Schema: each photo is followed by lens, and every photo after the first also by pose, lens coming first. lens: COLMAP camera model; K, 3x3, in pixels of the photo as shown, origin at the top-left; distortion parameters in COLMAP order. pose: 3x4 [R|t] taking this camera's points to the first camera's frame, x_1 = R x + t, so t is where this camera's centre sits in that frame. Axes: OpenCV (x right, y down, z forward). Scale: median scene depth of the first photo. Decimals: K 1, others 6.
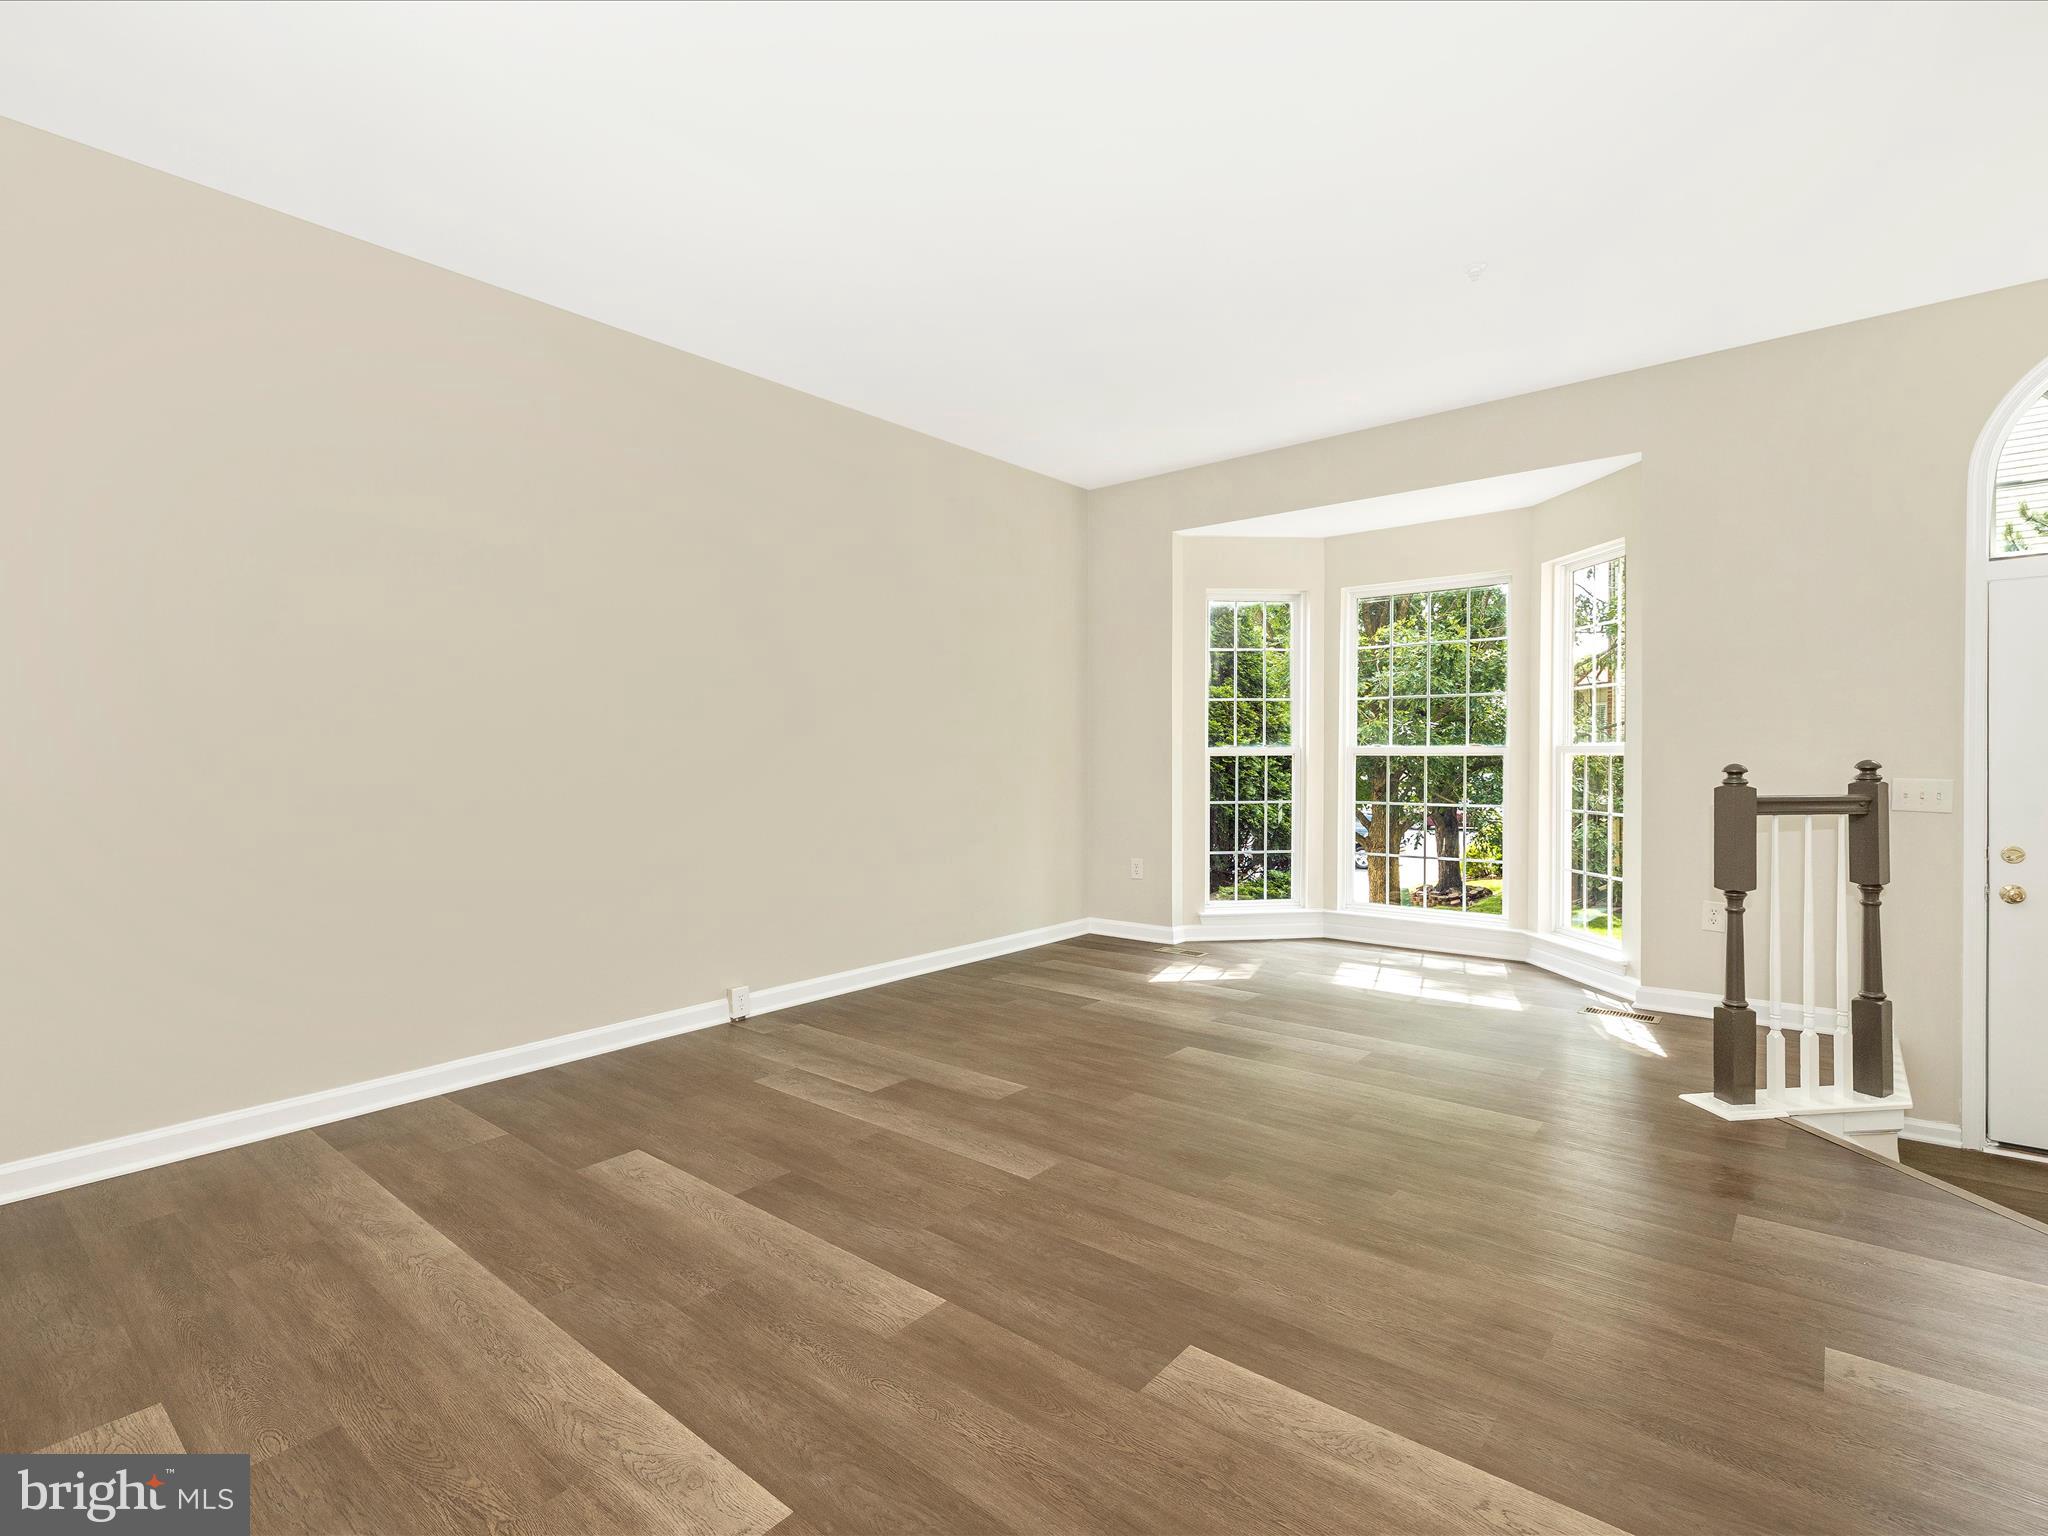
lens RADIAL K [[974.5, 0, 1032.1], [0, 974.5, 749.7], [0, 0, 1]] dist [-0.001875, -0.000228]
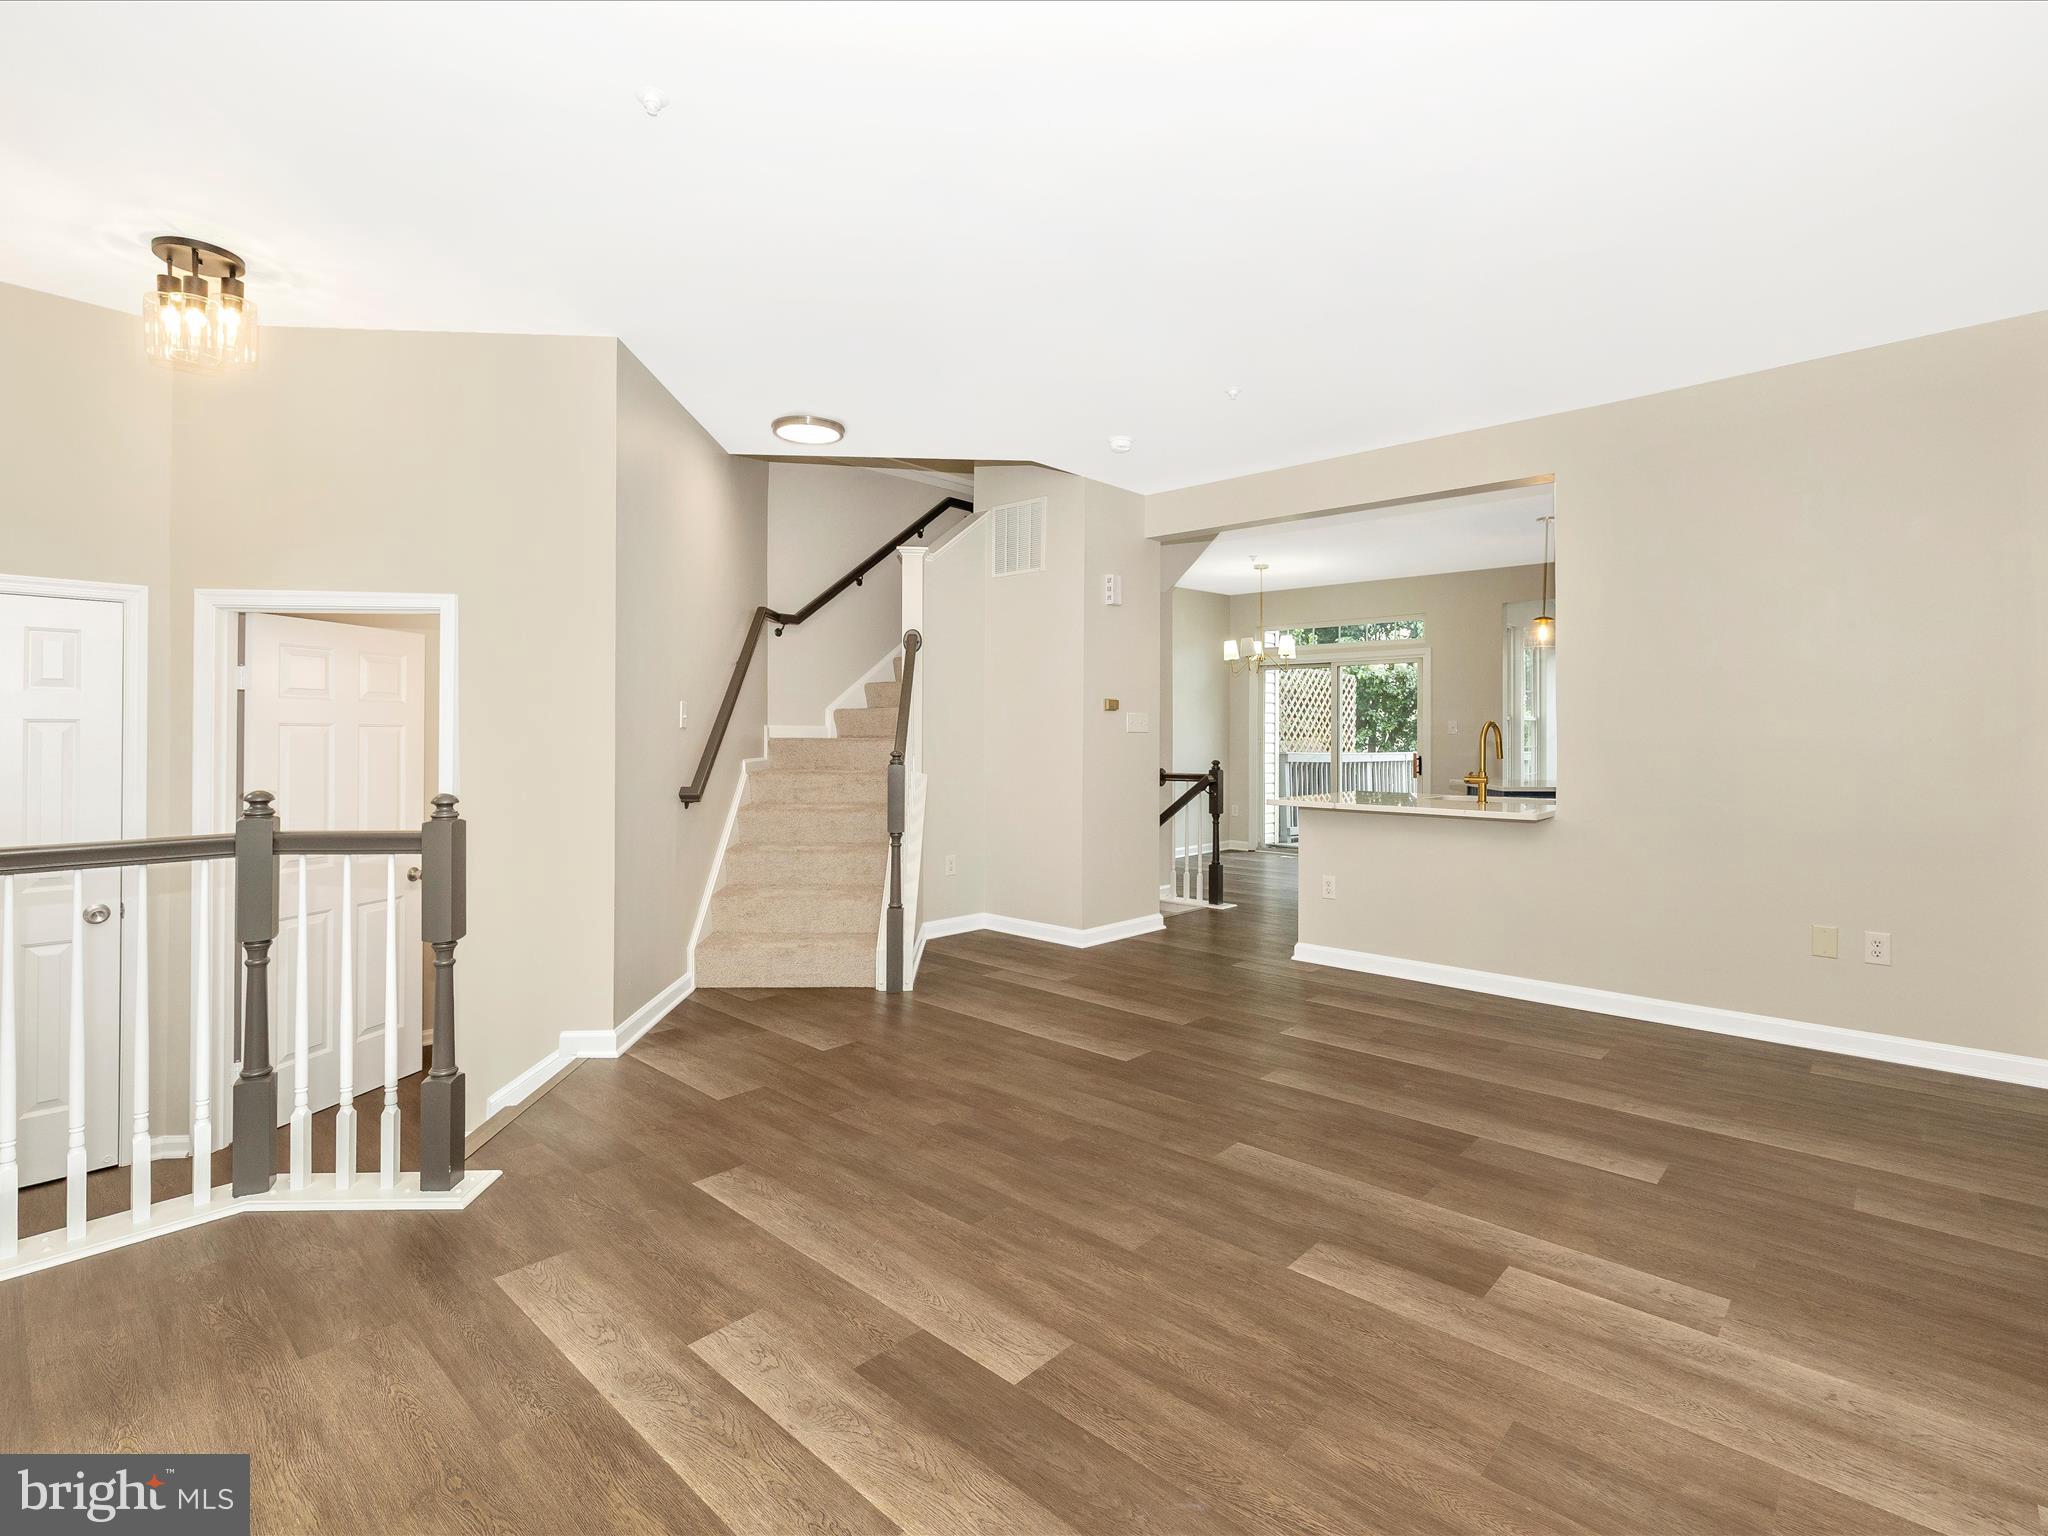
lens RADIAL K [[966.2, 0, 1014.3], [0, 966.2, 740.0], [0, 0, 1]] dist [-0.002620, -0.000137]
pose [[-0.997547, 0.005982, 0.069737, 0.174237], [0.006043, 0.999982, 0.000669, -0.040182], [-0.069732, 0.001088, -0.997565, 2.105171]]
